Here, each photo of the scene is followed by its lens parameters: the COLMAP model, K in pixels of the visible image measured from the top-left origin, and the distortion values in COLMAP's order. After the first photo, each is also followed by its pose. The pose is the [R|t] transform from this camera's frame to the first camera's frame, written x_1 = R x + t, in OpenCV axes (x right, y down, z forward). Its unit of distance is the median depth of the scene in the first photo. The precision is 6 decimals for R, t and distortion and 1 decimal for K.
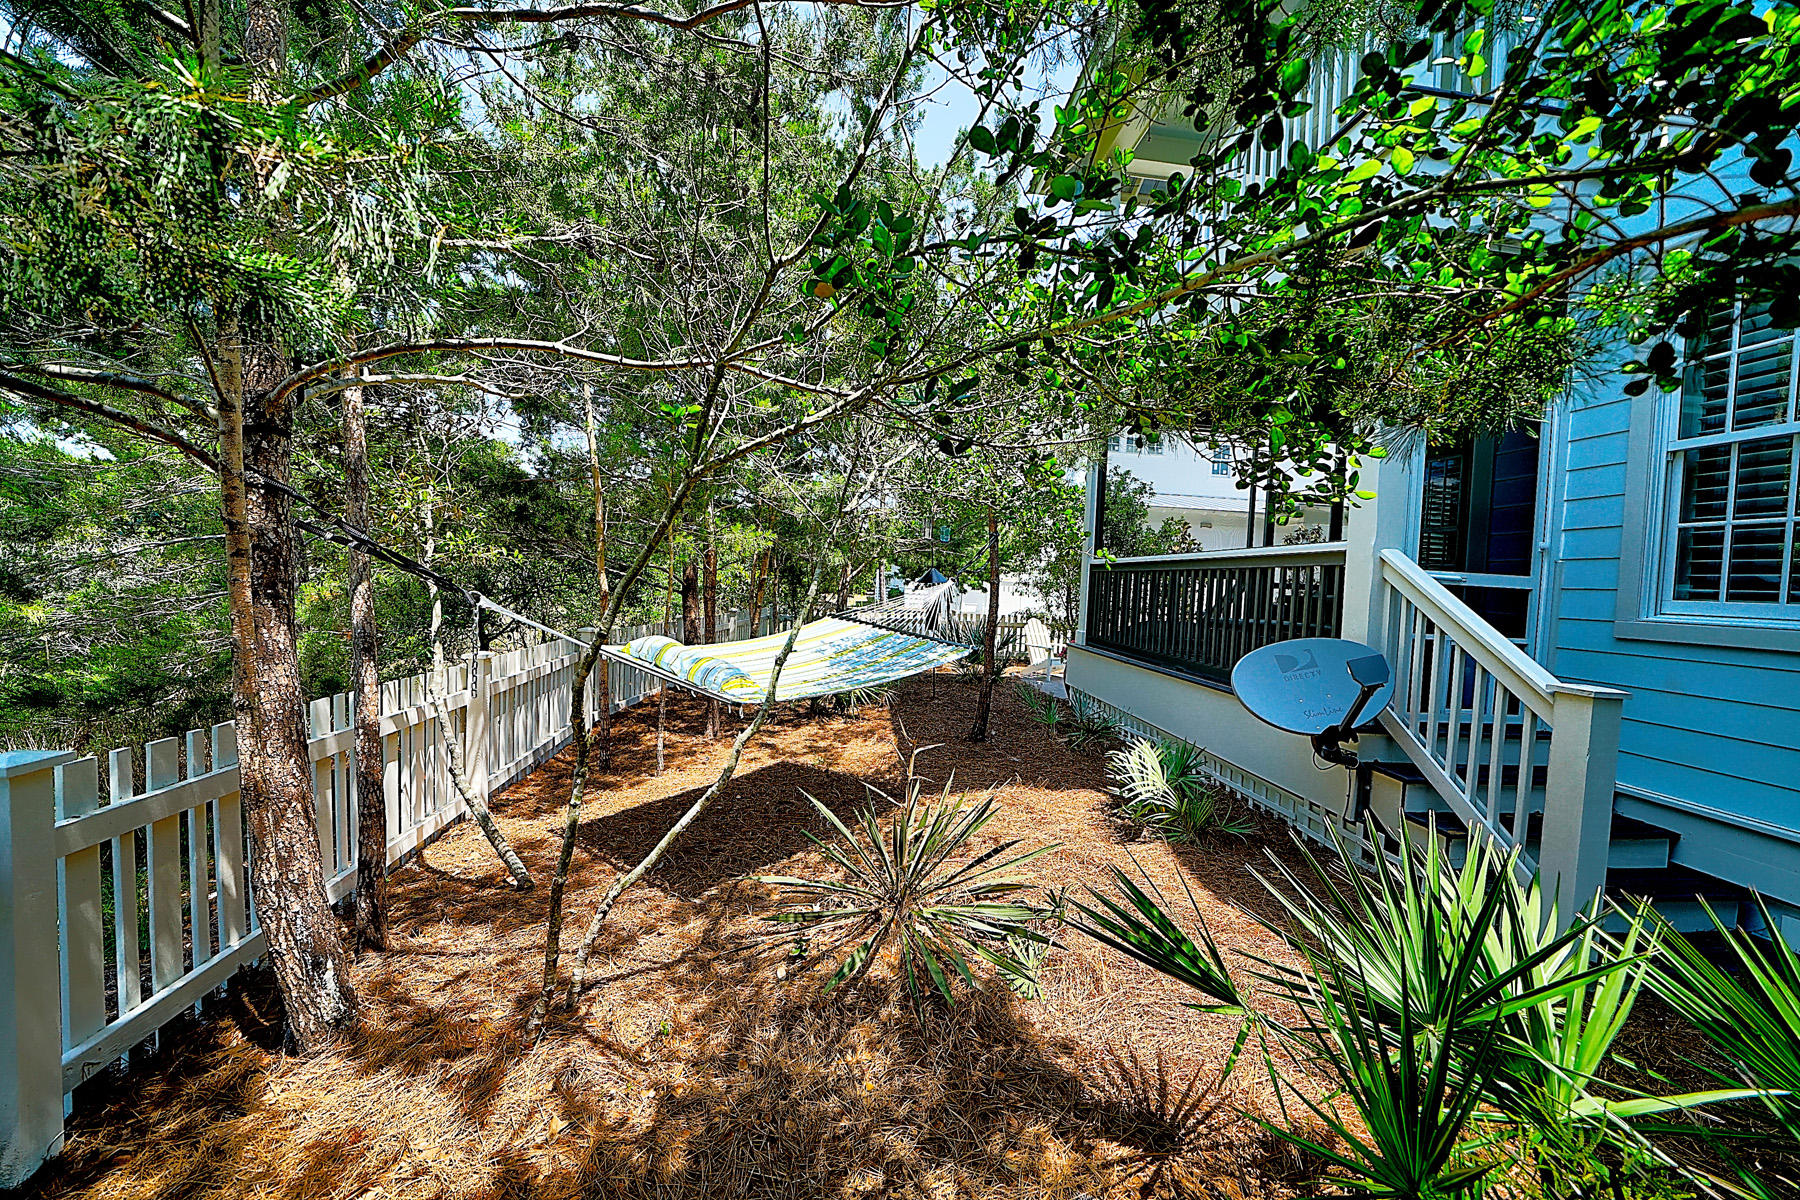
lens RADIAL K [[621.1, 0, 900.0], [0, 621.1, 600.0], [0, 0, 1]] dist [-0.021116, 0.000261]
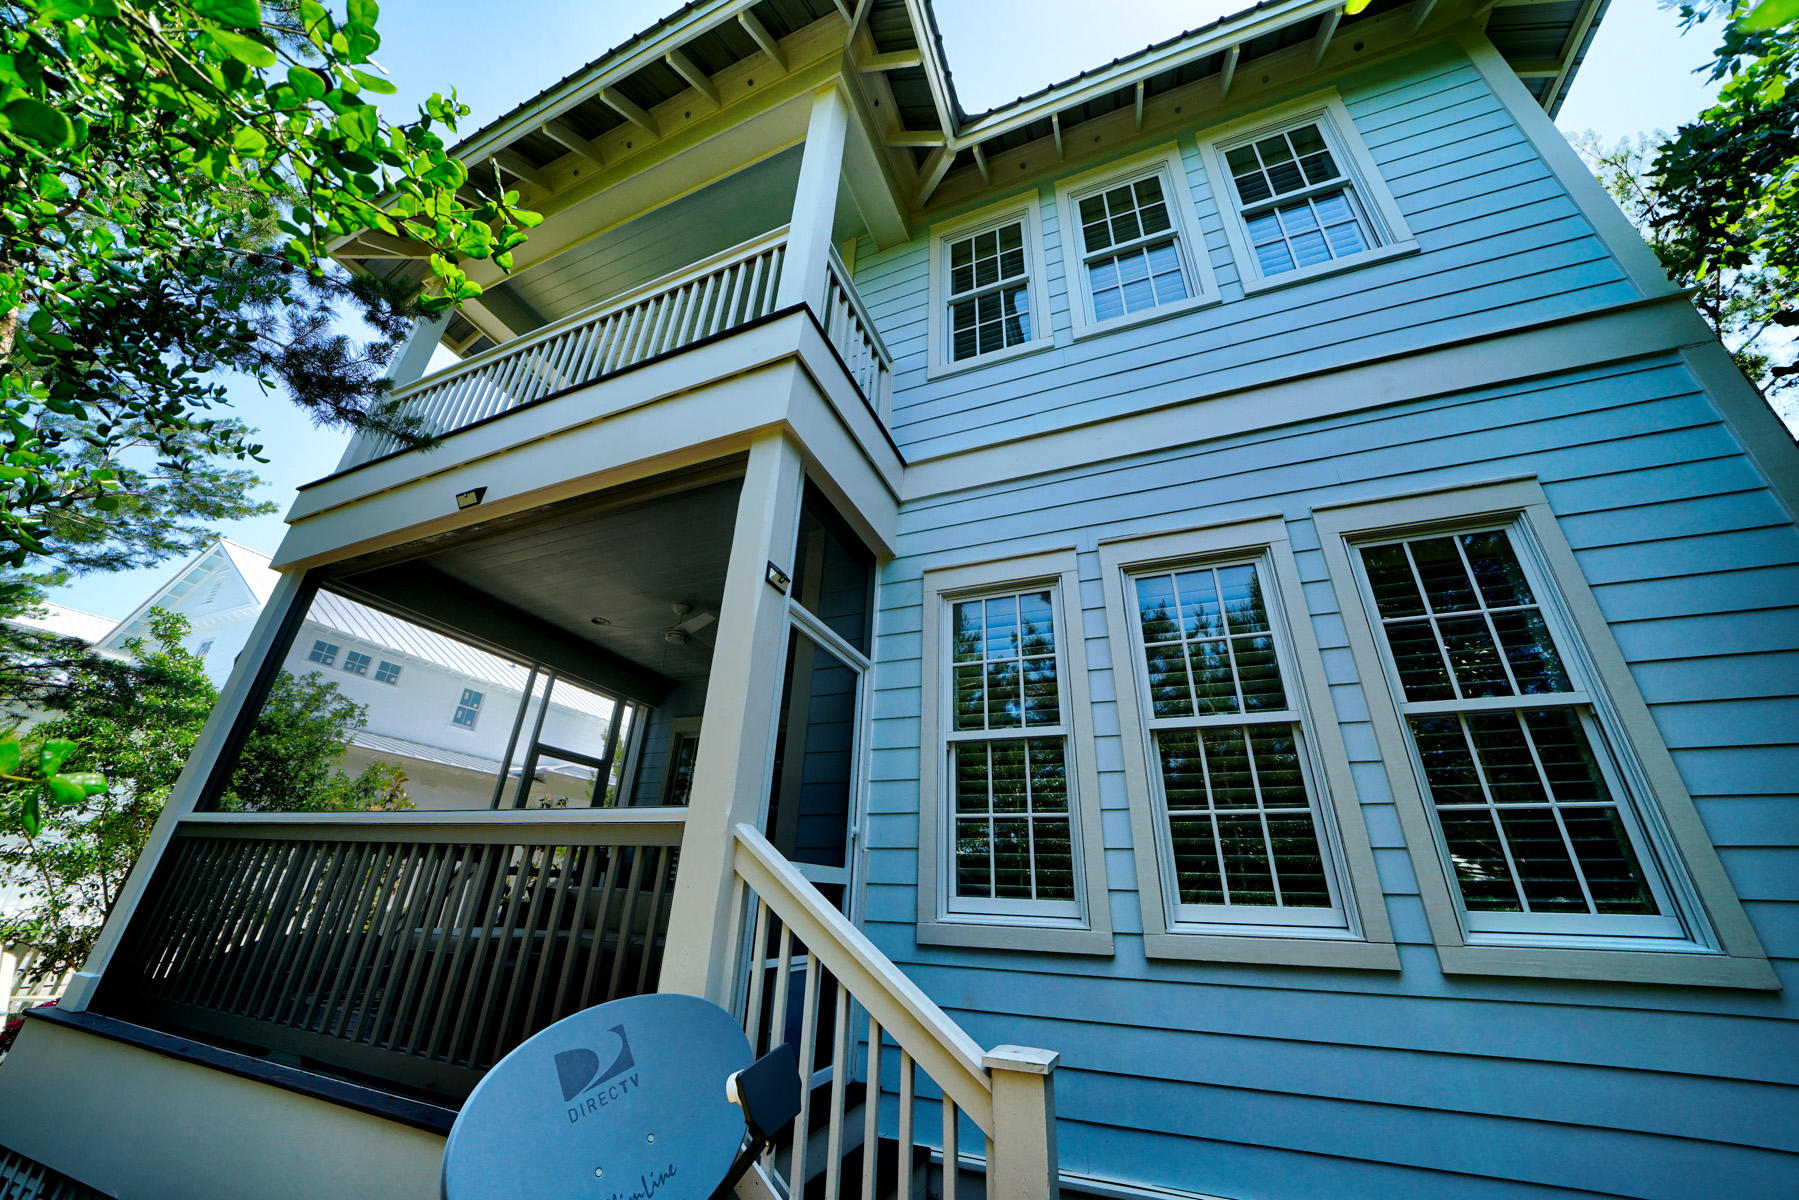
lens RADIAL K [[620.7, 0, 899.5], [0, 620.7, 600.0], [0, 0, 1]] dist [-0.021116, 0.000261]
pose [[0.451831, 0.357761, 0.817225, 0.186343], [0.016997, 0.912446, -0.408844, -0.021389], [-0.891942, 0.198618, 0.406190, 0.411956]]
